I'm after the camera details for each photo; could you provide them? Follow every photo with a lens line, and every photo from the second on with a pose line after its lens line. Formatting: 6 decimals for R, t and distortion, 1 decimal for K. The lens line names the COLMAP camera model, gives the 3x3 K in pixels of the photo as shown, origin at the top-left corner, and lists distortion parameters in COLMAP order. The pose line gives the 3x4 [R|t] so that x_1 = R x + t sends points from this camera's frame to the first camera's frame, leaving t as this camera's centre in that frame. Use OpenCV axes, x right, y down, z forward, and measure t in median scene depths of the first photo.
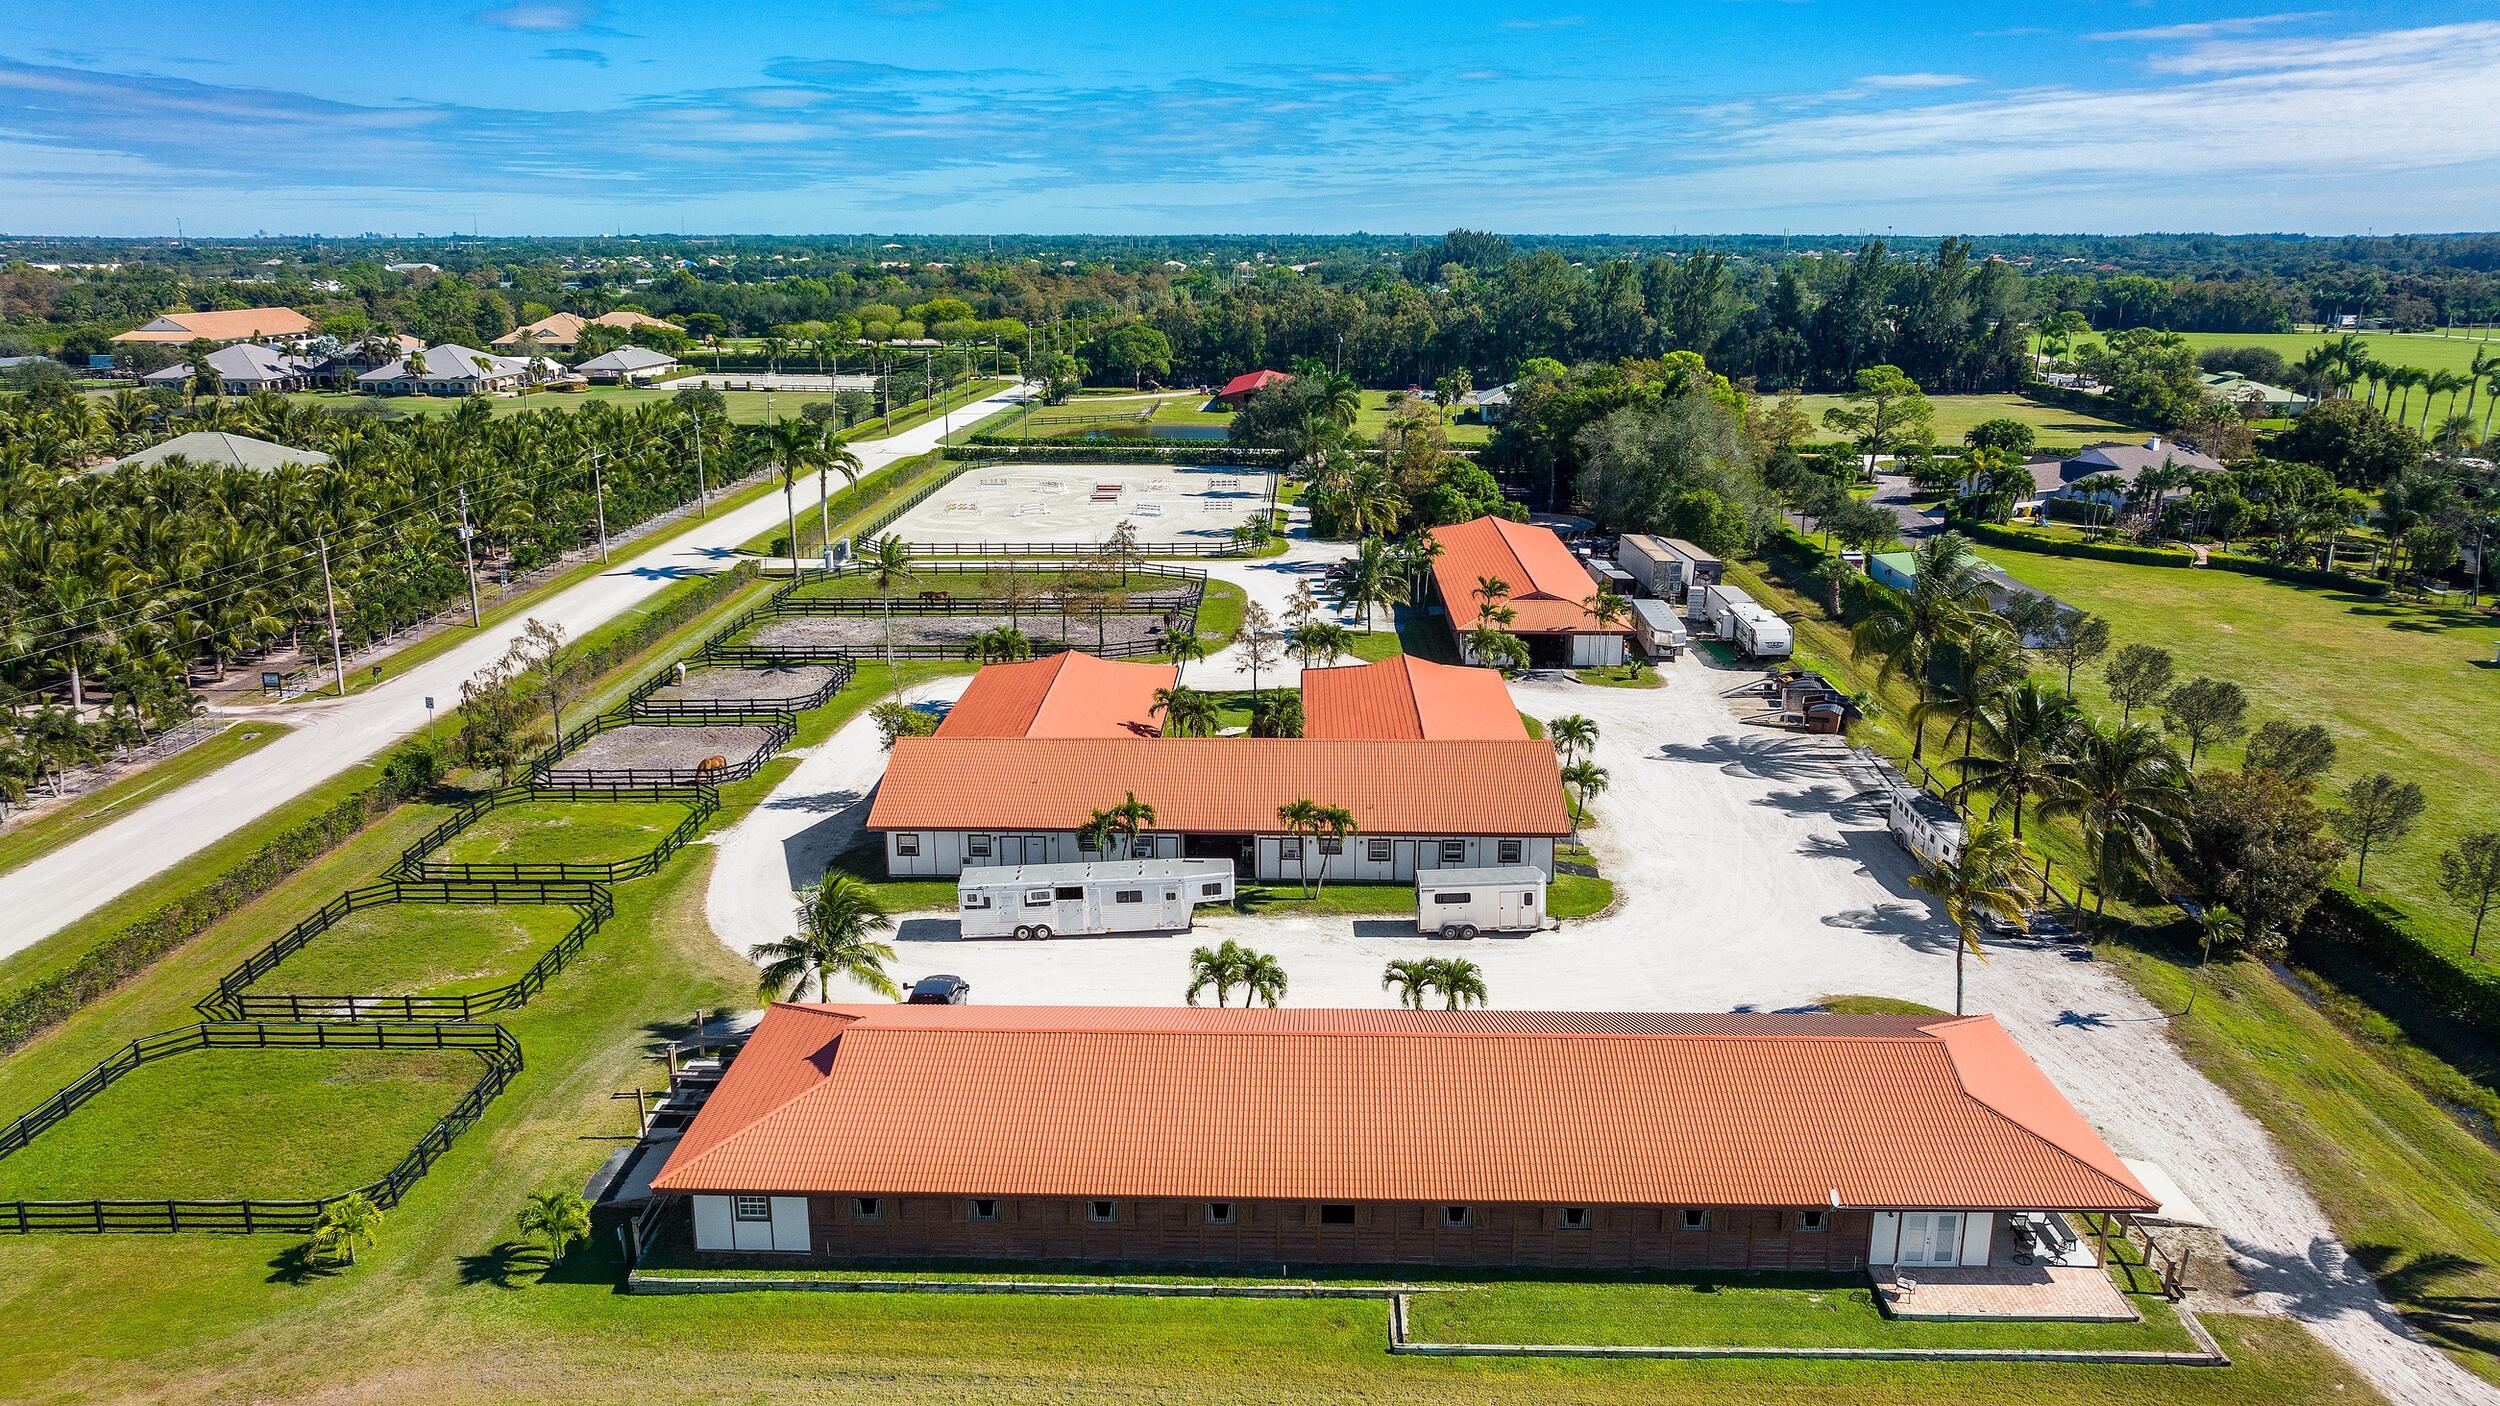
lens RADIAL K [[1811.5, 0, 1250.0], [0, 1811.5, 703.0], [0, 0, 1]] dist [0.003473, 0.000801]
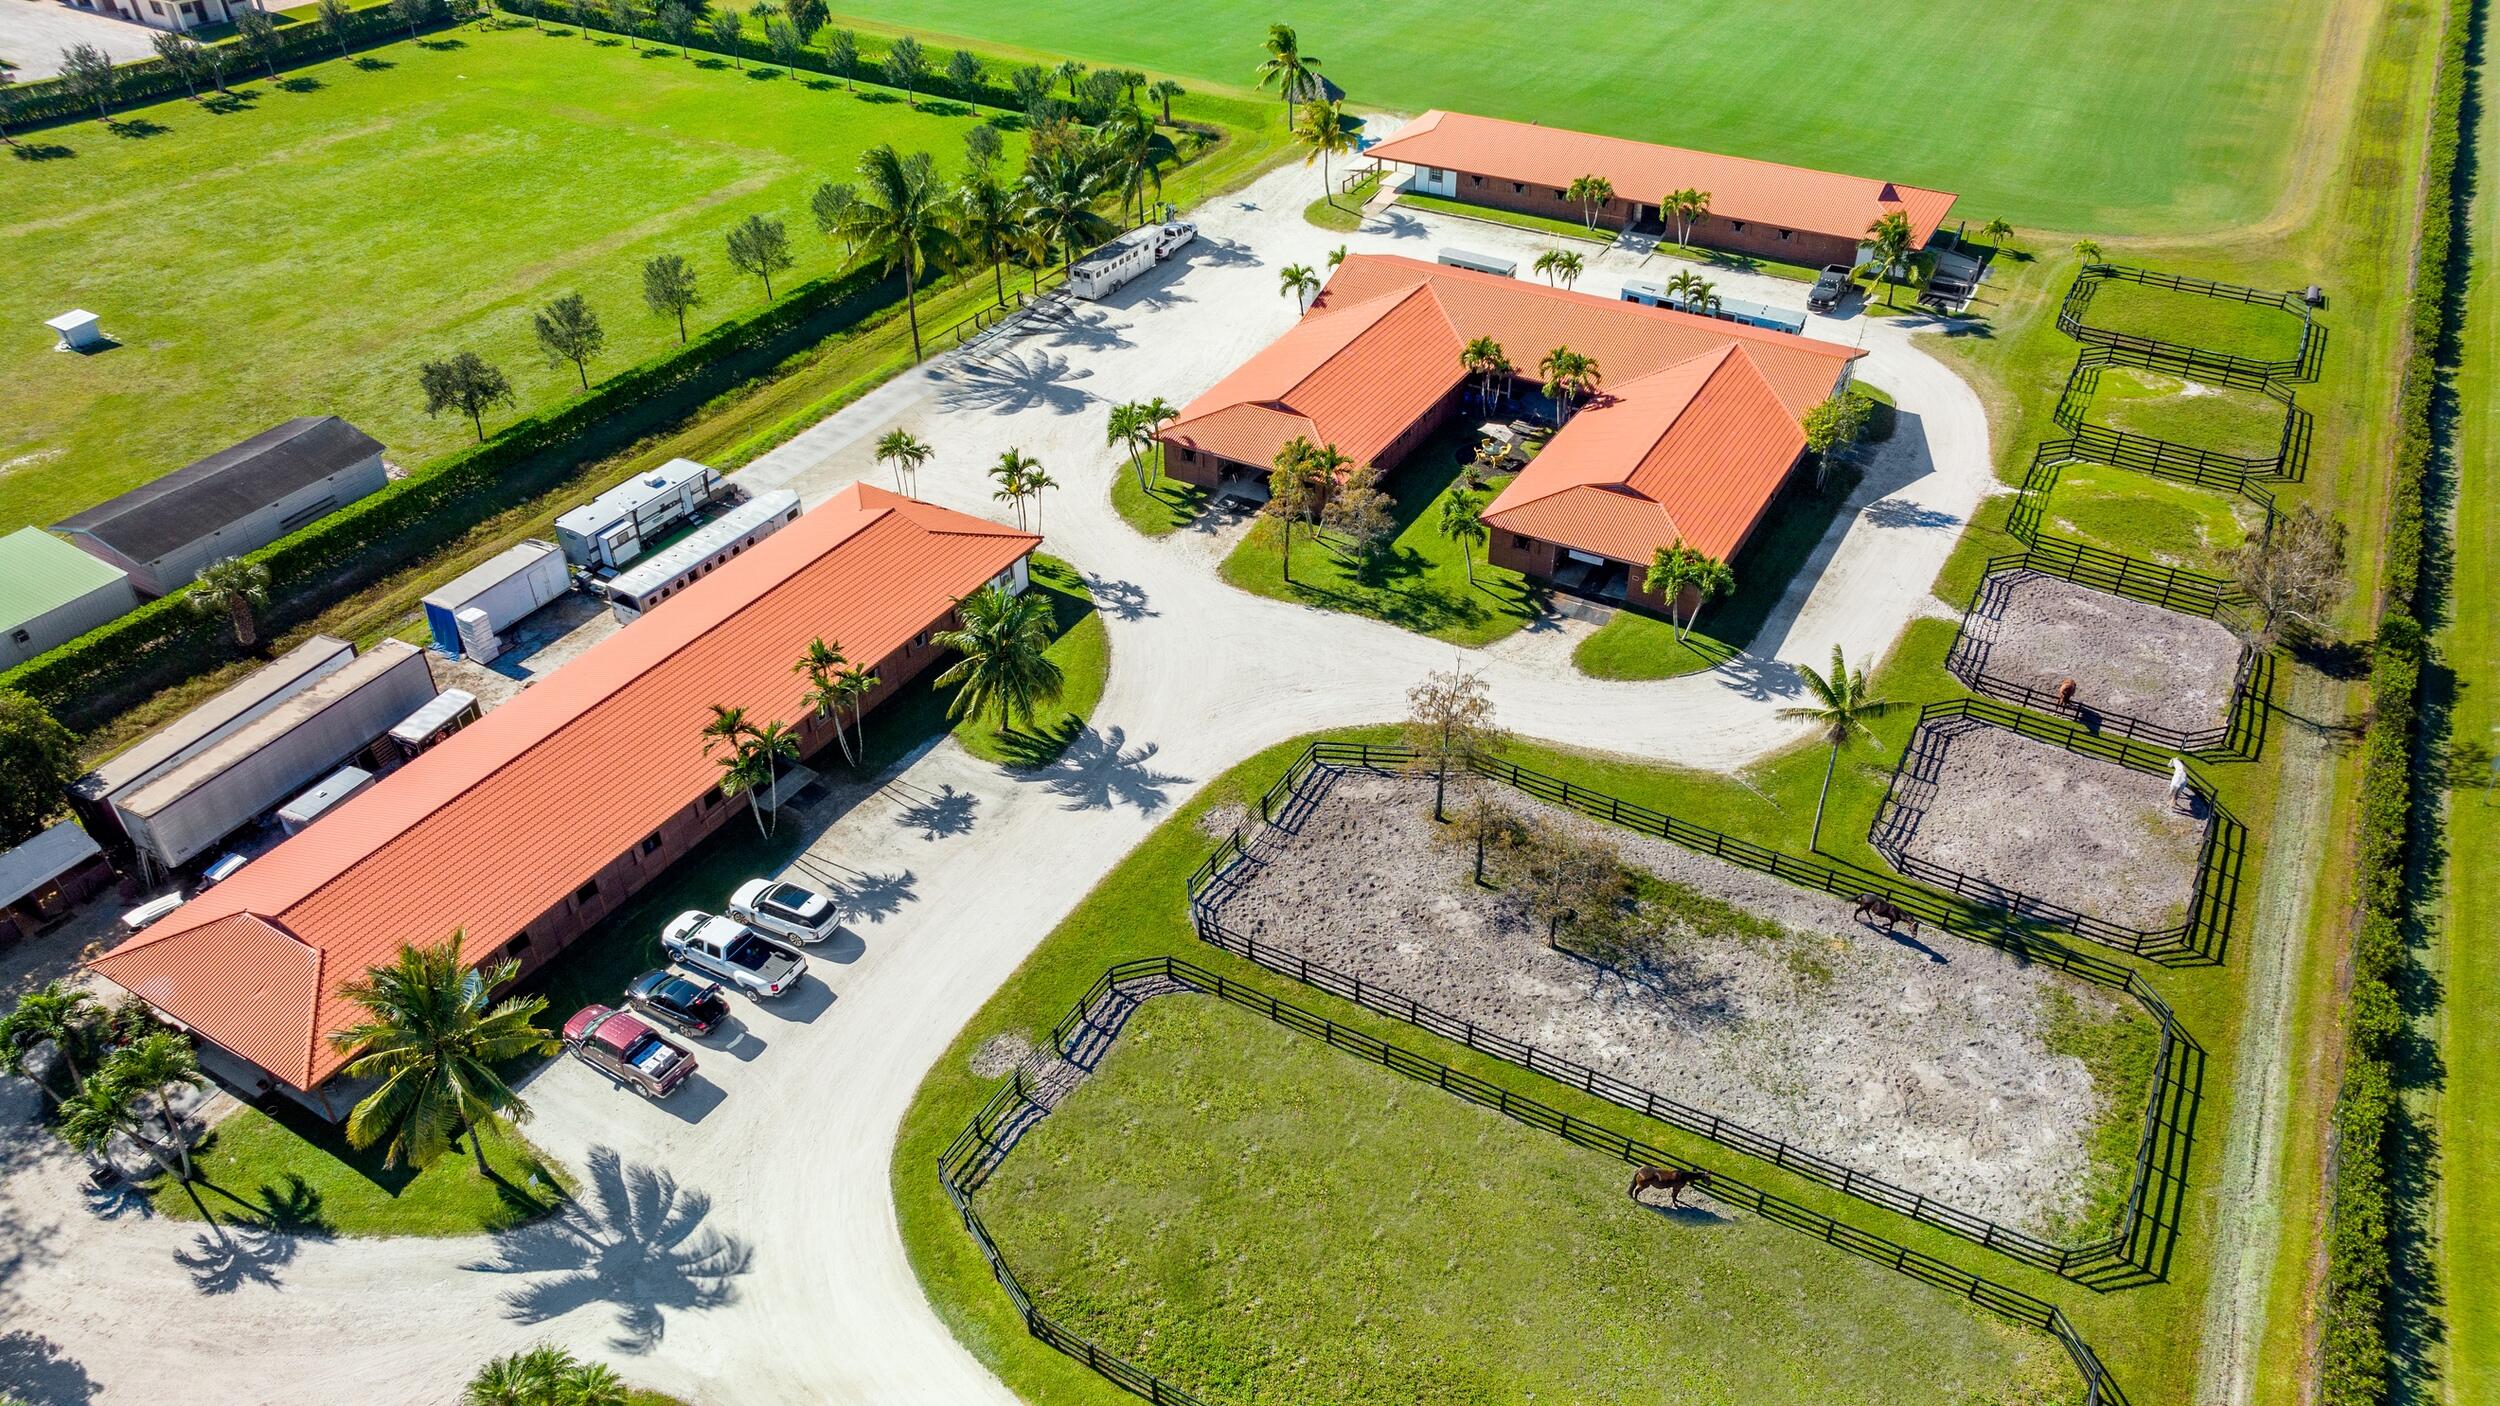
lens RADIAL K [[1747.3, 0, 1202.3], [0, 1747.3, 705.9], [0, 0, 1]] dist [-0.041154, 0.057812]
pose [[-0.870832, -0.282967, 0.401972, -0.312633], [0.128714, 0.657933, 0.741995, -0.654216], [-0.474431, 0.697892, -0.536527, 1.774071]]
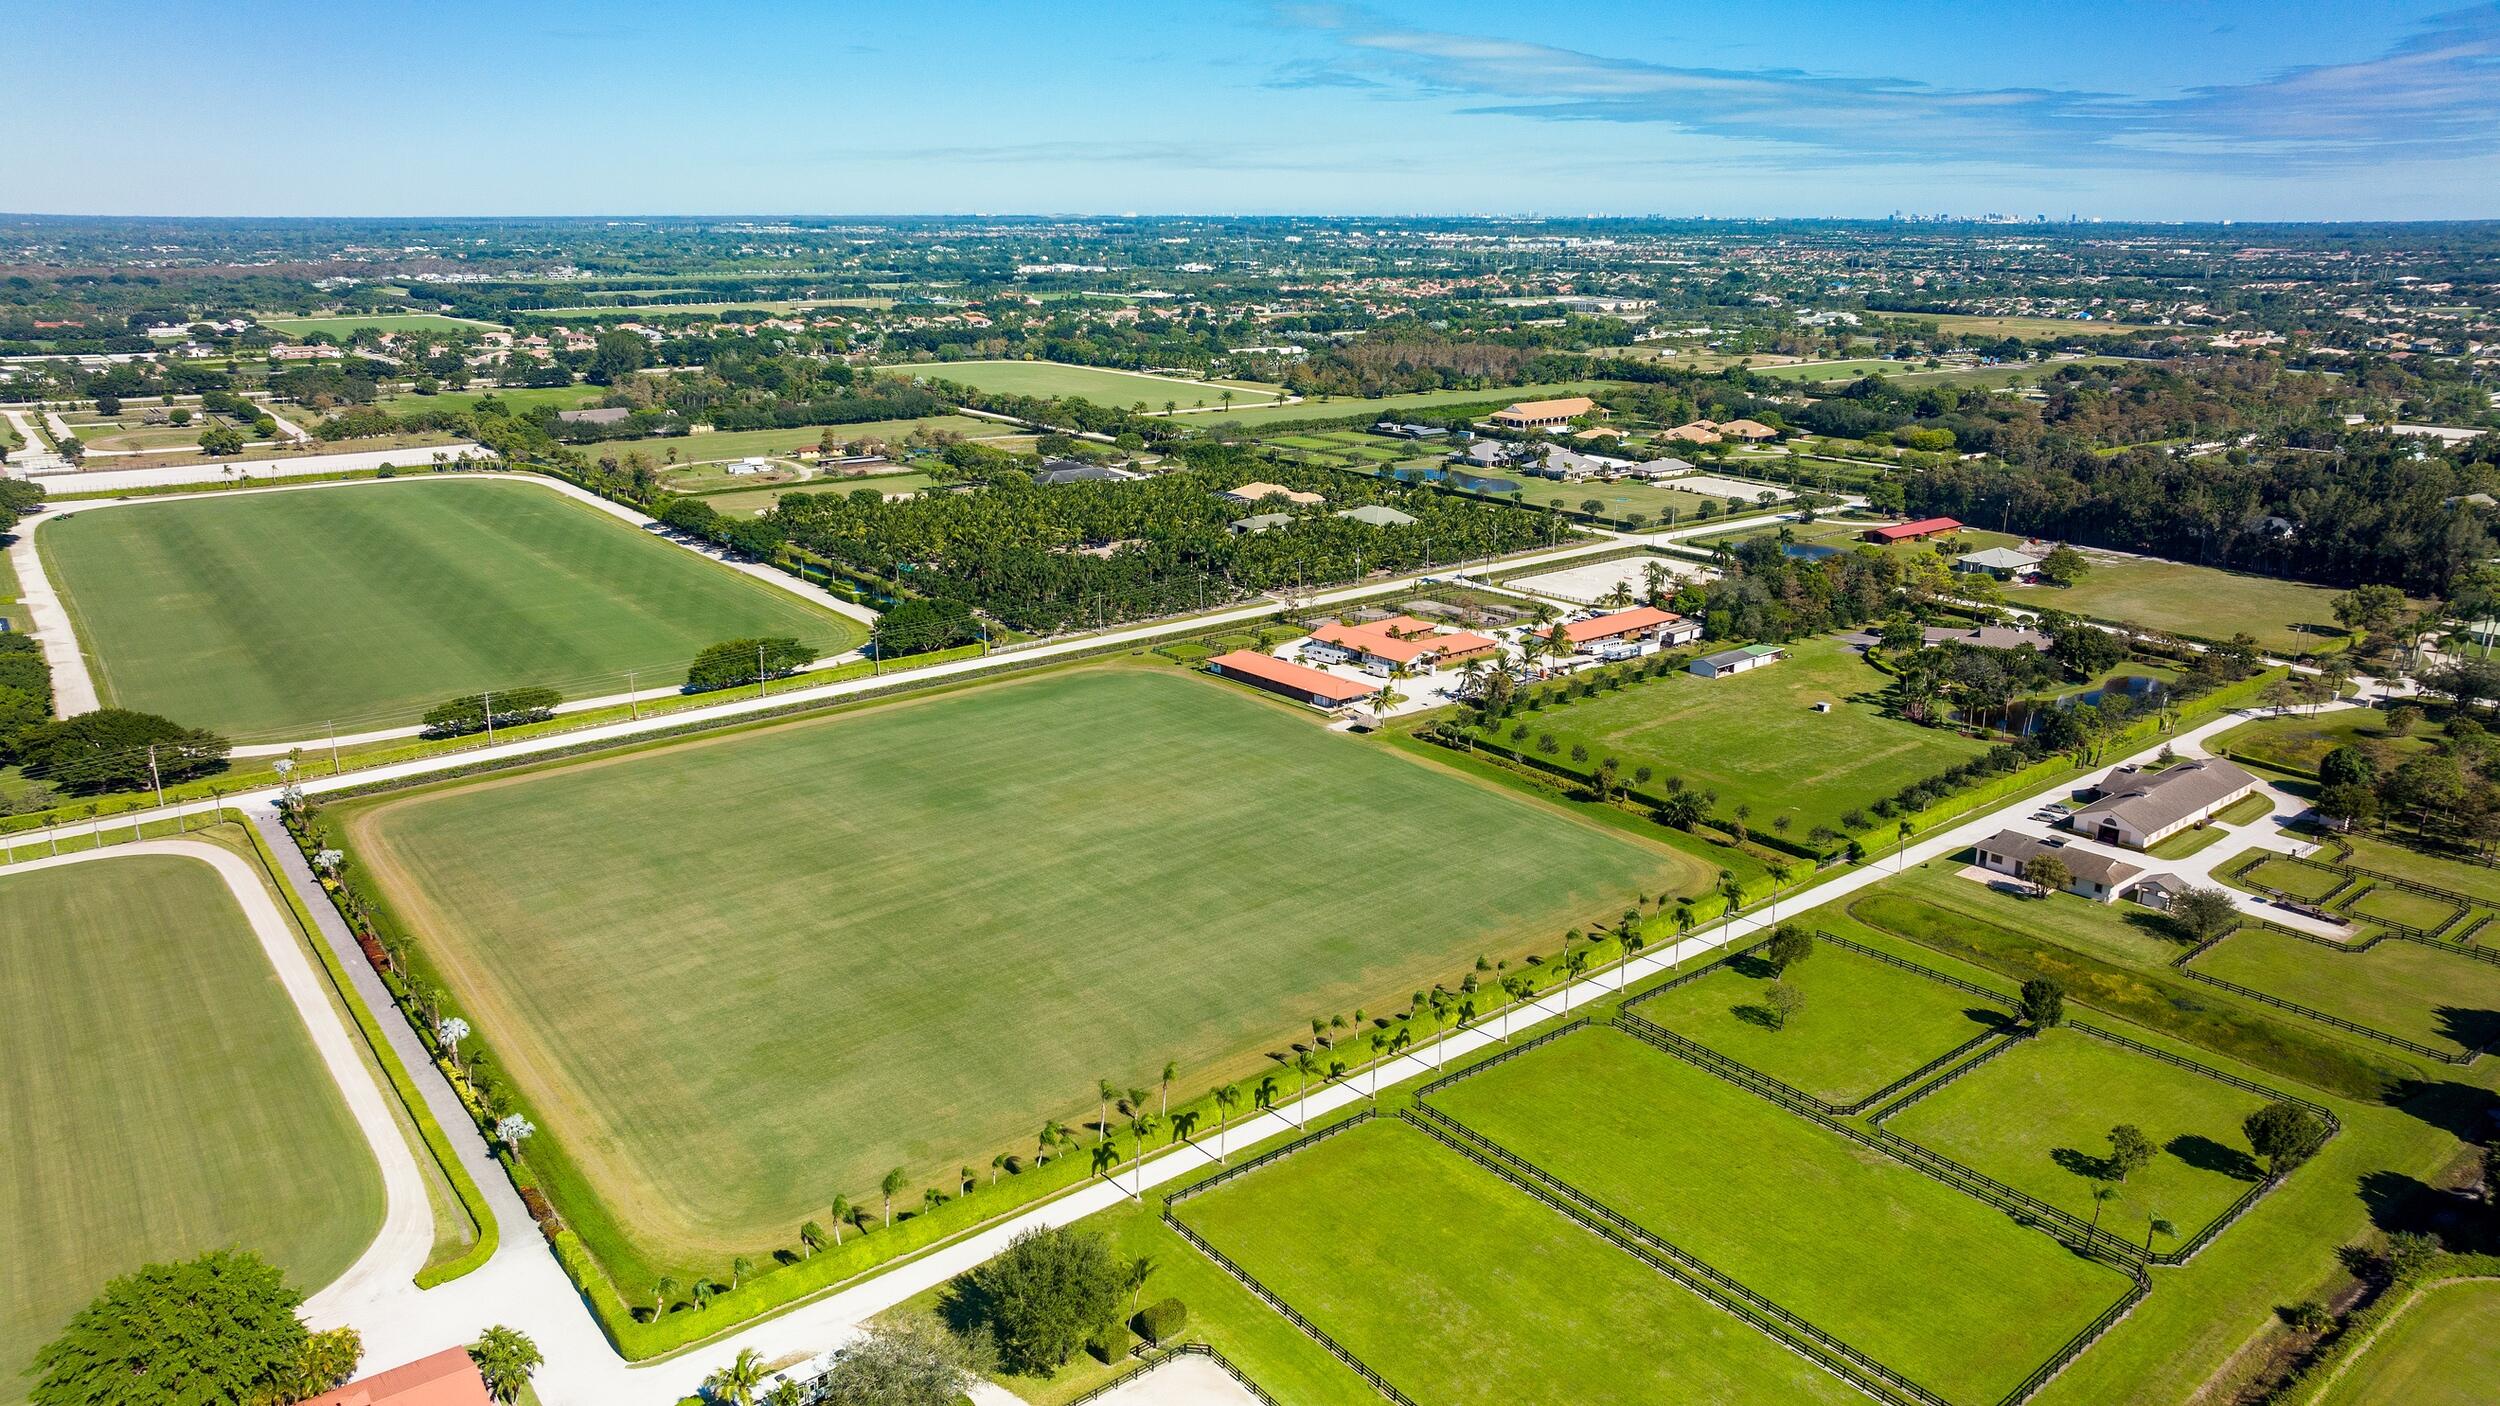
lens RADIAL K [[1710.3, 0, 1250.0], [0, 1710.3, 703.0], [0, 0, 1]] dist [0.004583, 0.002093]
pose [[0.664260, 0.208471, -0.717843, 2.743117], [-0.191753, 0.975711, 0.105919, -0.197611], [0.722488, 0.067291, 0.688101, -2.106338]]
